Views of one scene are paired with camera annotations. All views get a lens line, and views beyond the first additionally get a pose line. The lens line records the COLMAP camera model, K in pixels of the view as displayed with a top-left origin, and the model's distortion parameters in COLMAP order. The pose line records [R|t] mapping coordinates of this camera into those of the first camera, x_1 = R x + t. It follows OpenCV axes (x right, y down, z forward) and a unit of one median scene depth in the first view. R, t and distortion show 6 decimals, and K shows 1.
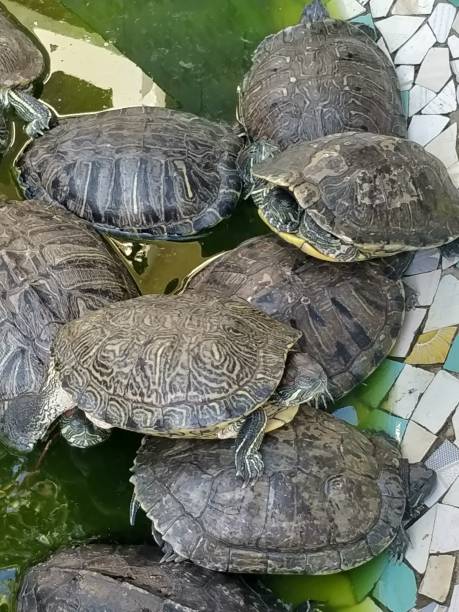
lens RADIAL K [[1587.2, 0, 229.5], [0, 1587.2, 306.0], [0, 0, 1]] dist [0.285690, -0.834973]
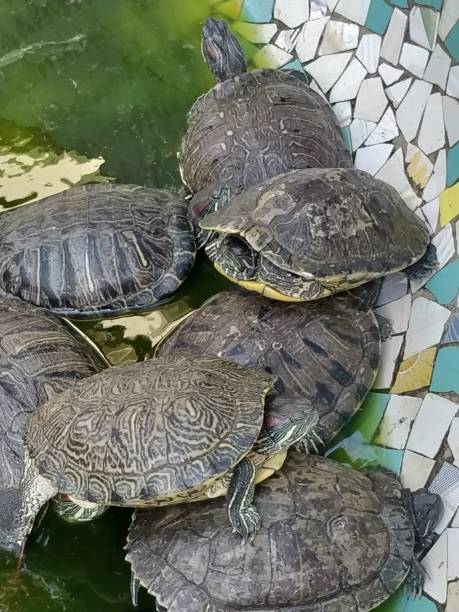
lens RADIAL K [[1587.2, 0, 229.5], [0, 1587.2, 306.0], [0, 0, 1]] dist [0.285690, -0.834973]
pose [[0.985411, -0.170074, 0.006274, 0.017566], [0.170098, 0.983005, -0.069053, 0.035136], [0.005577, 0.069113, 0.997593, 0.033272]]
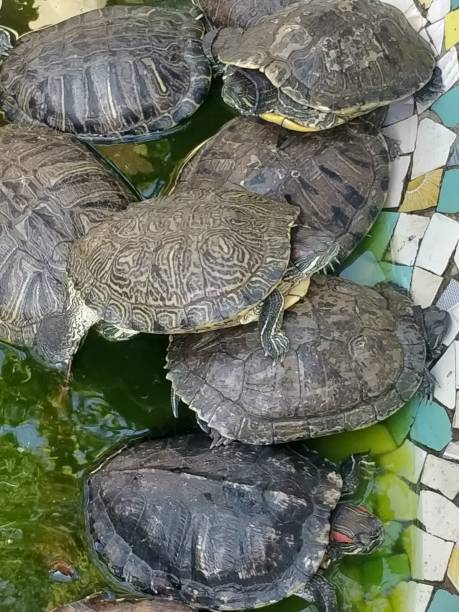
lens RADIAL K [[1587.2, 0, 229.5], [0, 1587.2, 306.0], [0, 0, 1]] dist [0.285690, -0.834973]
pose [[0.980765, -0.195191, 0.000388, -0.011832], [0.193940, 0.974698, 0.111139, -0.043715], [-0.022072, -0.108926, 0.993805, -0.042266]]
